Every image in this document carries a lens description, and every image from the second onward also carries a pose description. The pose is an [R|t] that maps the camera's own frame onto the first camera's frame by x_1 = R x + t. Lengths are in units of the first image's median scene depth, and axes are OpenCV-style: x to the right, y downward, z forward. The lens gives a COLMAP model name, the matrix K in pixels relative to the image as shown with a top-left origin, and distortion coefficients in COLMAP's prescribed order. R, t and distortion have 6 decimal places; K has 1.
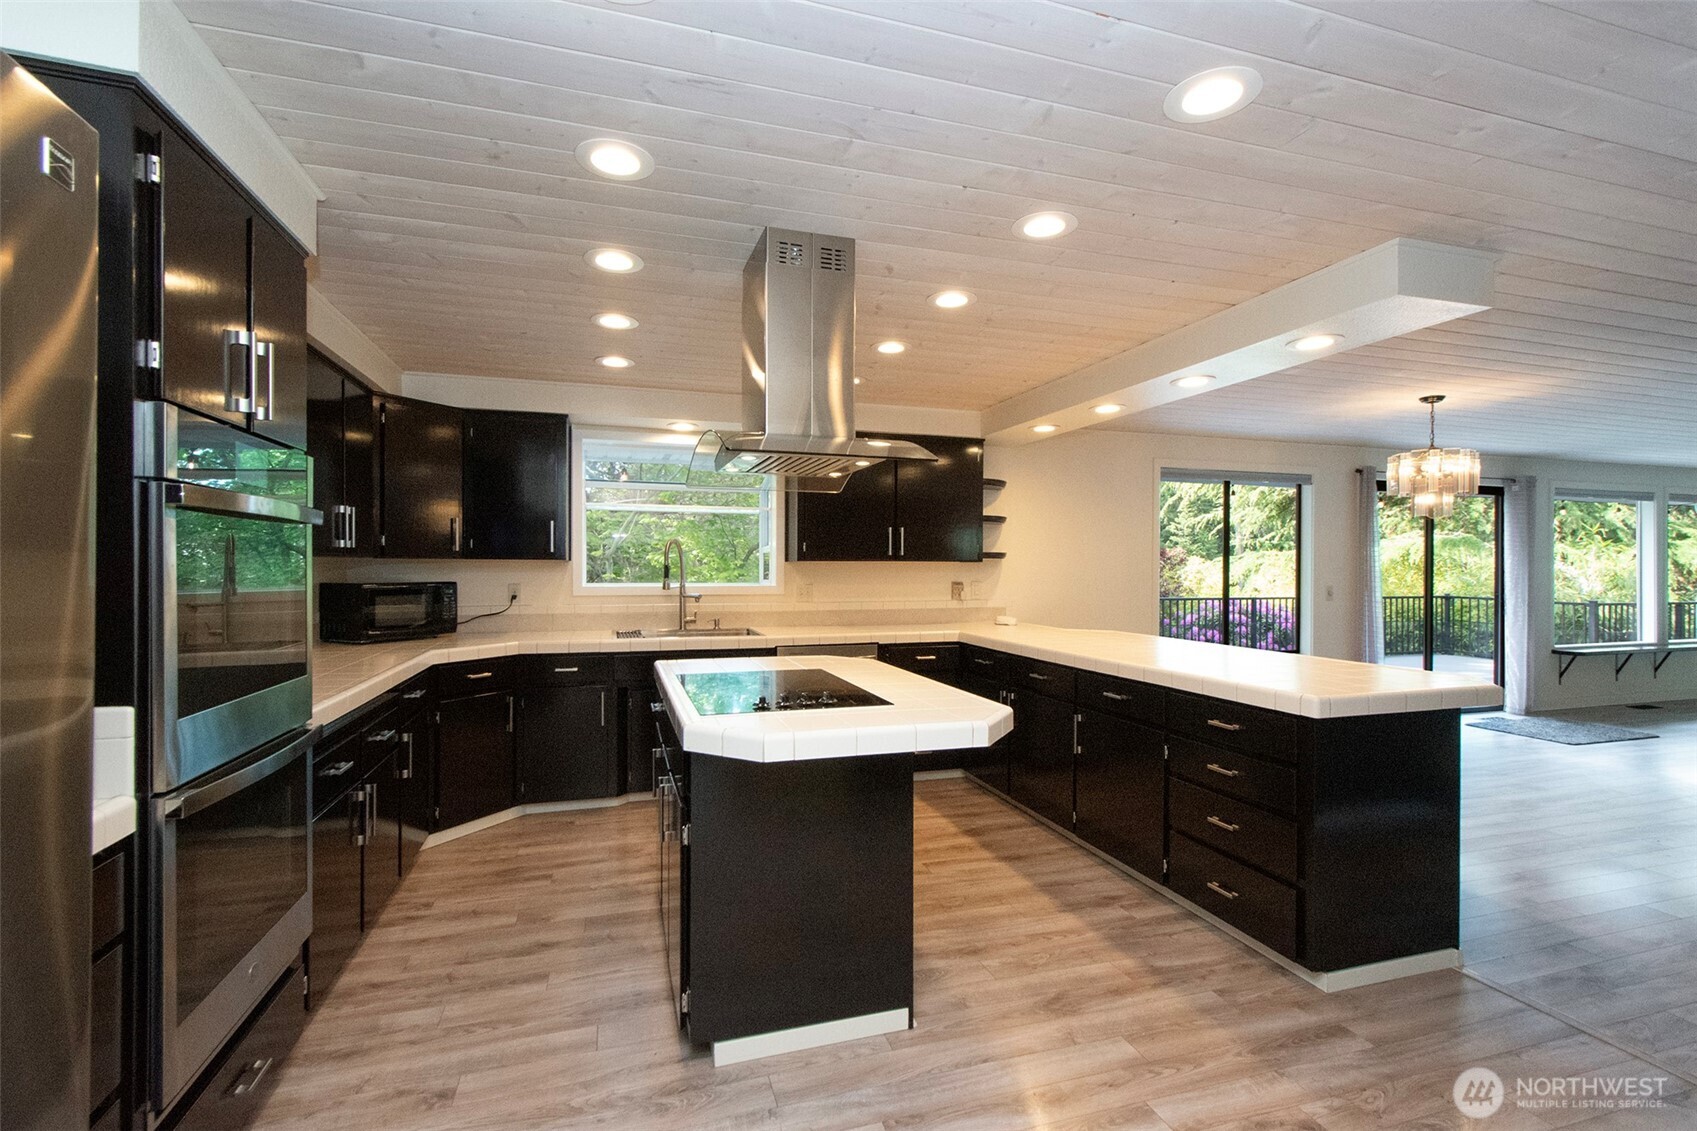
lens RADIAL K [[752.2, 0, 842.3], [0, 752.2, 564.3], [0, 0, 1]] dist [0.001477, 0.000352]
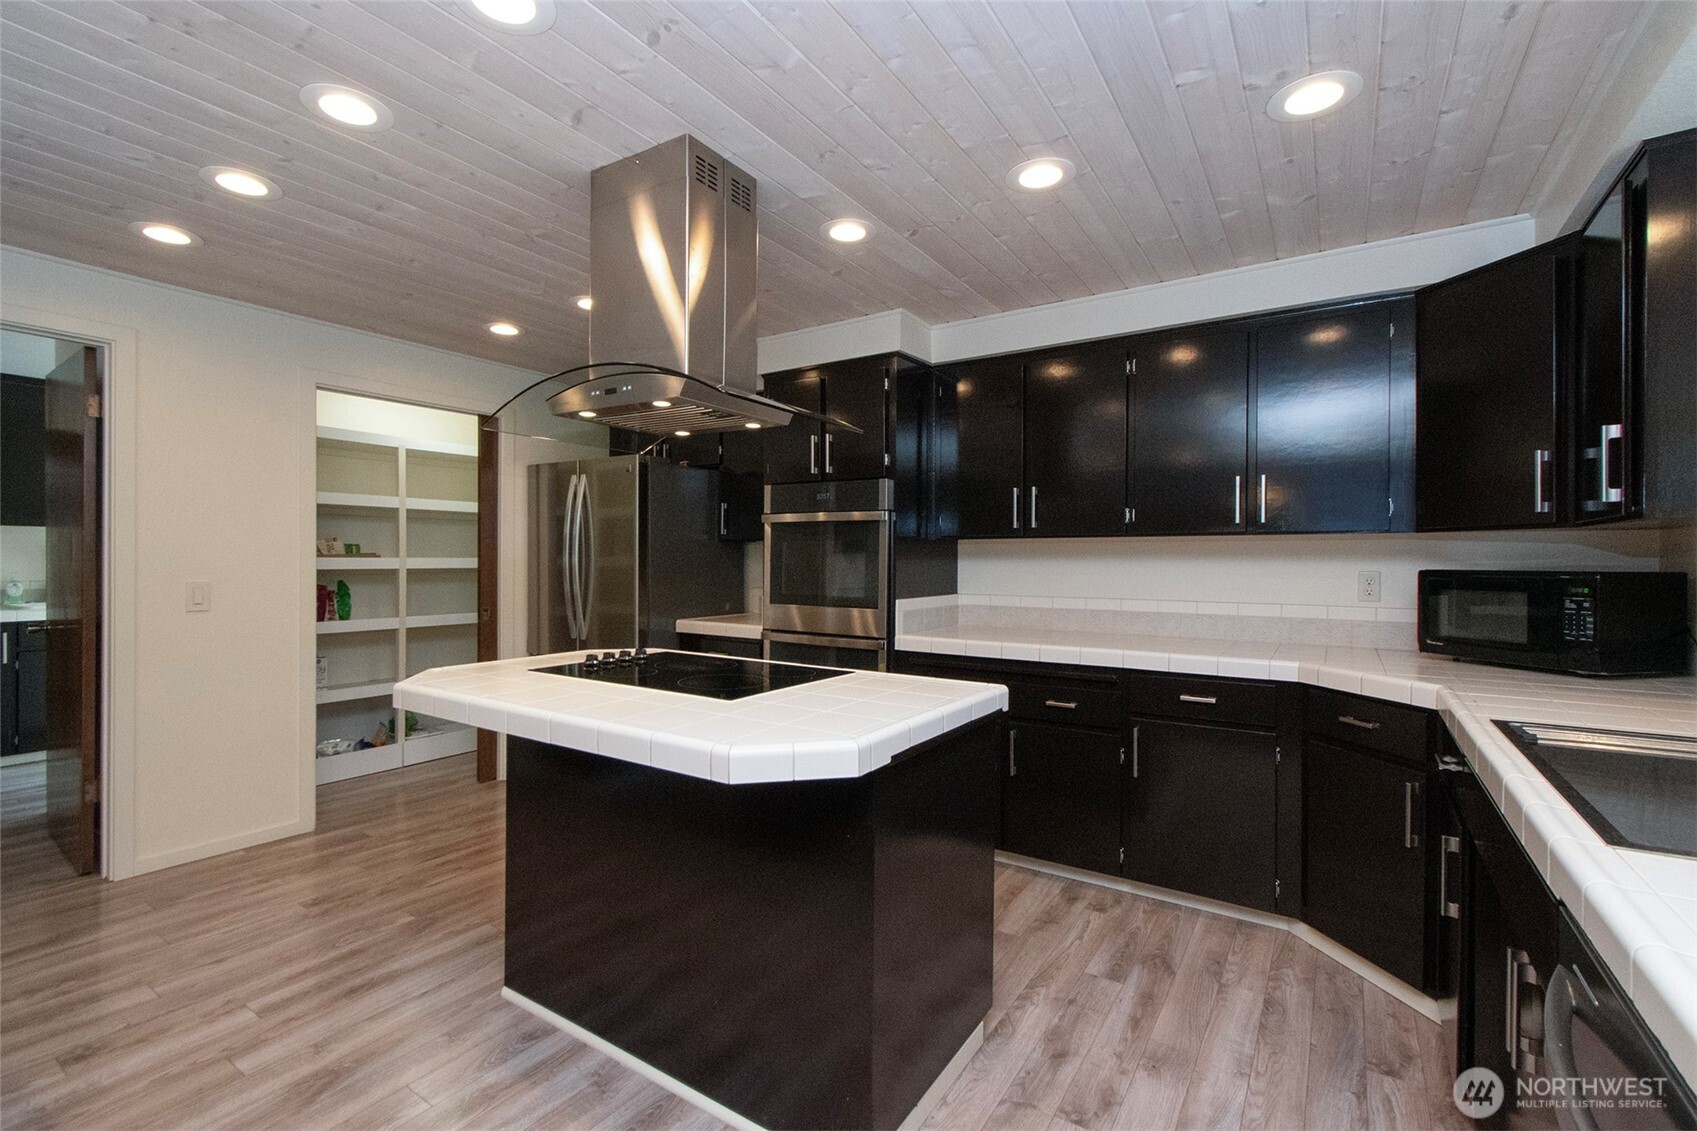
lens RADIAL K [[752.2, 0, 842.3], [0, 752.2, 564.3], [0, 0, 1]] dist [0.001477, 0.000352]
pose [[-0.770711, -0.003349, -0.637176, 0.250795], [-0.006677, 0.999974, 0.002820, 0.023194], [0.637150, 0.006428, -0.770713, 1.330890]]
